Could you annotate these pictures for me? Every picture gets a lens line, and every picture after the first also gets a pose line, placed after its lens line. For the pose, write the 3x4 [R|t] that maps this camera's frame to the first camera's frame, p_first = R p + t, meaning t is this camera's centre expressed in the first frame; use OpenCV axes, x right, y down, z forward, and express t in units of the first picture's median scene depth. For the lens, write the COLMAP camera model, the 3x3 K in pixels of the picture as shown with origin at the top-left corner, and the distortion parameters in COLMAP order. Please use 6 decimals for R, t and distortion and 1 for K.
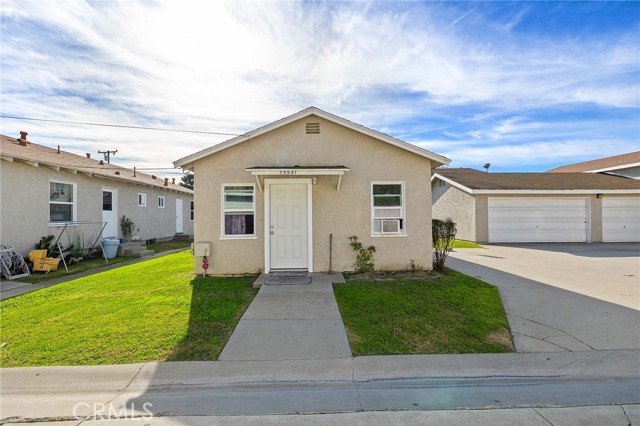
lens RADIAL K [[272.8, 0, 315.8], [0, 272.8, 217.8], [0, 0, 1]] dist [-0.002125, -0.000262]
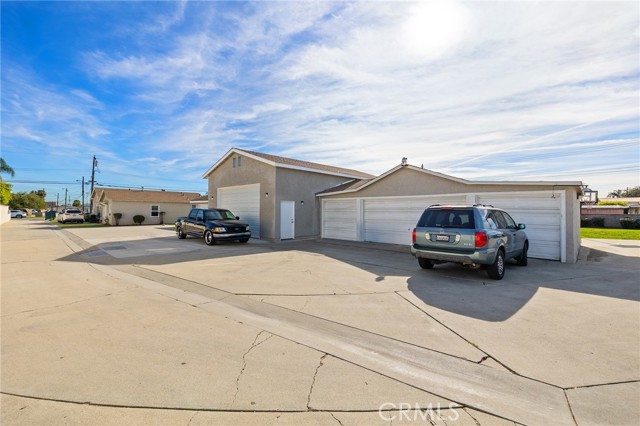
lens RADIAL K [[270.3, 0, 320.0], [0, 270.3, 213.0], [0, 0, 1]] dist [0.000904, 0.000086]
pose [[0.689826, 0.025418, -0.723529, 0.718208], [-0.015404, 0.999673, 0.020433, -0.018811], [0.723811, -0.002950, 0.689992, 0.150874]]
